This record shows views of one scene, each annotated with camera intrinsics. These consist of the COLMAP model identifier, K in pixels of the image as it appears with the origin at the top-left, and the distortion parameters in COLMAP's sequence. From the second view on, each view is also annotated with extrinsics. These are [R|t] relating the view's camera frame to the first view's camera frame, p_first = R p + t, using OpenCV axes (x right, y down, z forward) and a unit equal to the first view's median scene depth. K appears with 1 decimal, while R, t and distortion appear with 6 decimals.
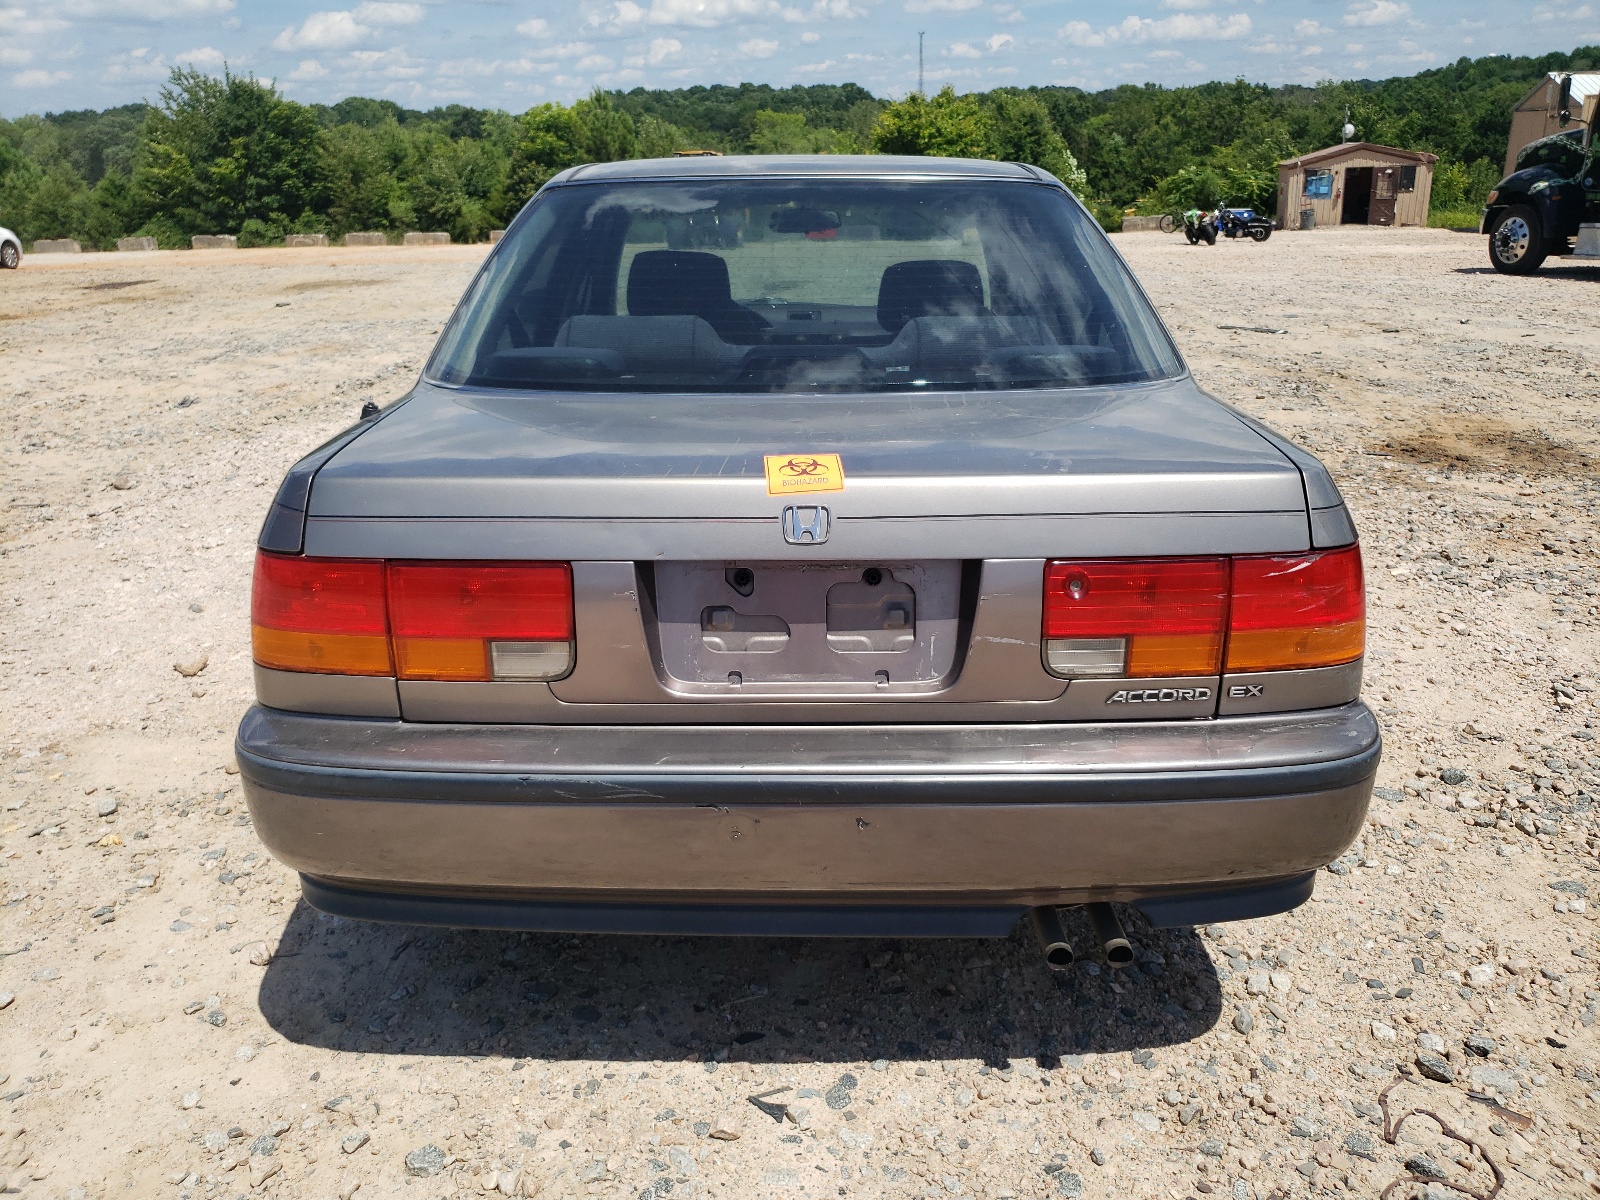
lens RADIAL K [[1236.6, 0, 800.3], [0, 1236.6, 599.2], [0, 0, 1]] dist [0.014570, 0.003621]
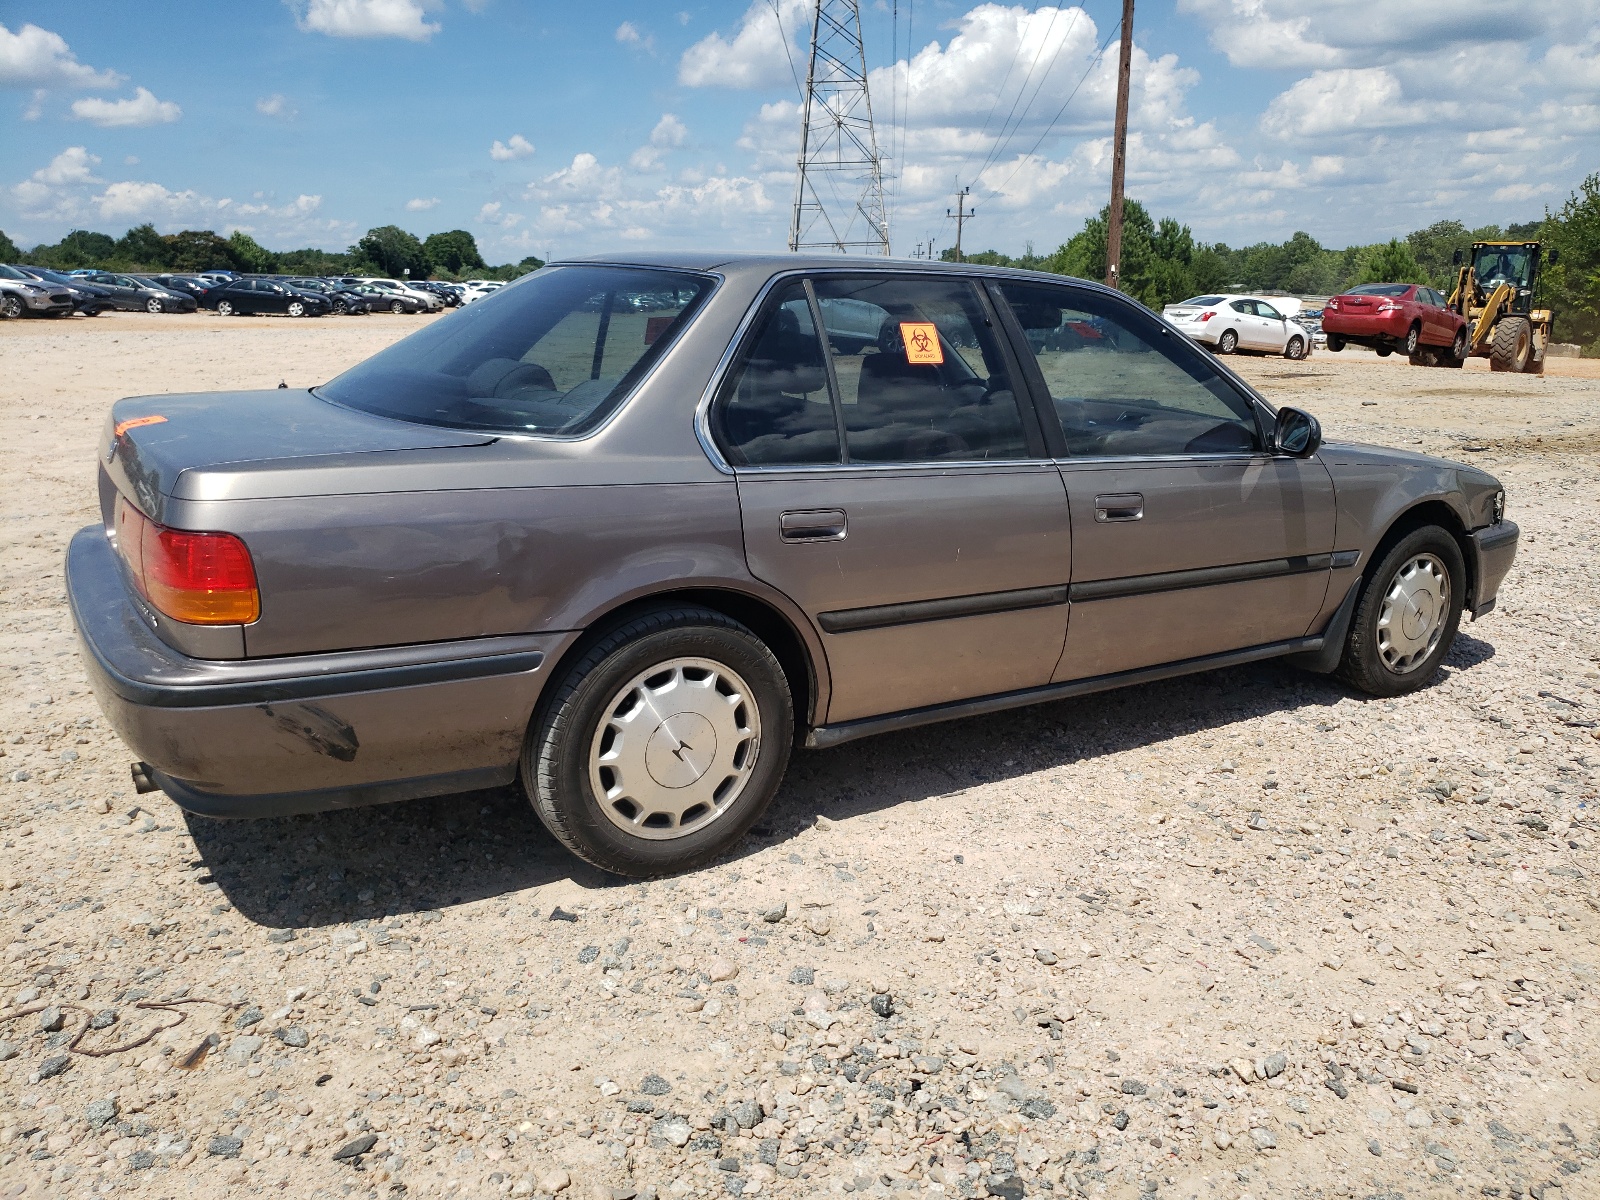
lens RADIAL K [[1236.6, 0, 800.7], [0, 1236.6, 602.2], [0, 0, 1]] dist [0.014570, 0.003621]
pose [[0.527366, 0.230294, -0.817832, 1.573576], [-0.292199, 0.953011, 0.079938, -0.224203], [0.797812, 0.196813, 0.569877, 0.652862]]
